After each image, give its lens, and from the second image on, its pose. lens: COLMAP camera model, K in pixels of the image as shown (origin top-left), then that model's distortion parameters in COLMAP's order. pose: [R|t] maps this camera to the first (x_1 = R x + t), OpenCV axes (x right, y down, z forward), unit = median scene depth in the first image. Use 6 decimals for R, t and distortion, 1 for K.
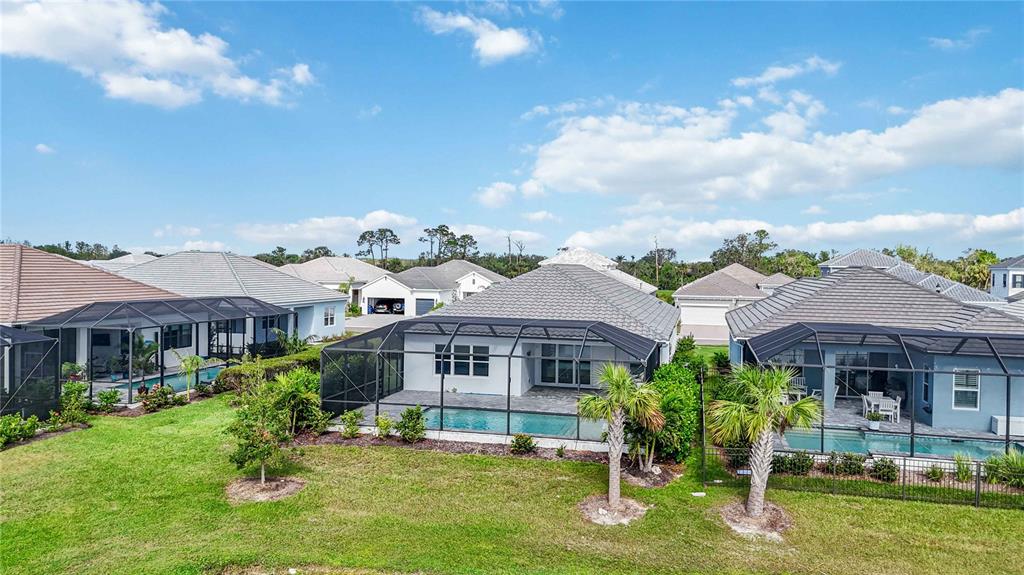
lens RADIAL K [[761.6, 0, 512.3], [0, 761.6, 279.2], [0, 0, 1]] dist [0.064098, -0.063903]
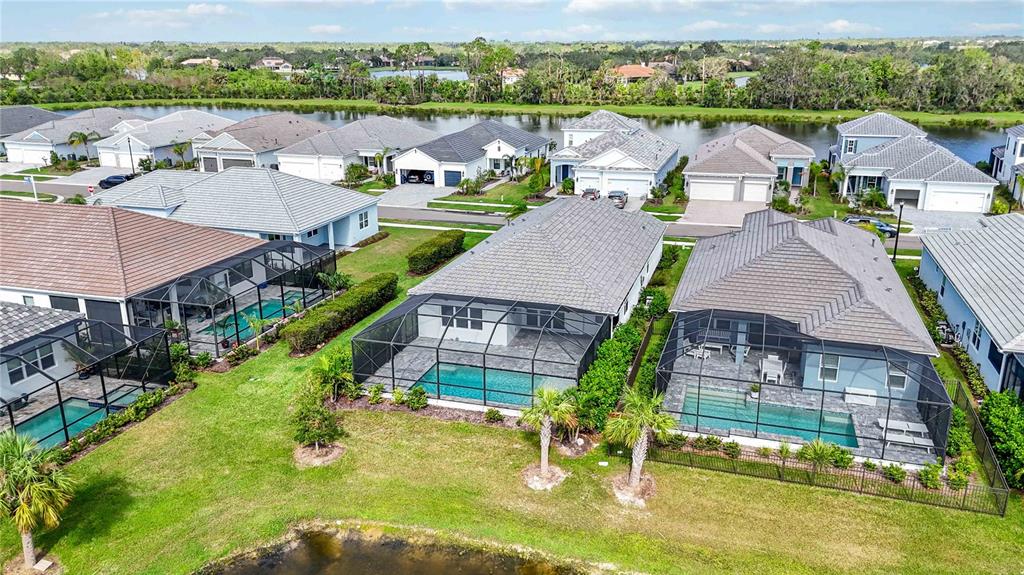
lens RADIAL K [[785.0, 0, 512.0], [0, 785.0, 287.5], [0, 0, 1]] dist [0.059133, -0.067499]
pose [[0.997715, -0.000137, -0.067569, 0.149553], [0.019028, 0.960099, 0.279013, -0.428311], [0.064835, -0.279661, 0.957907, -0.344504]]
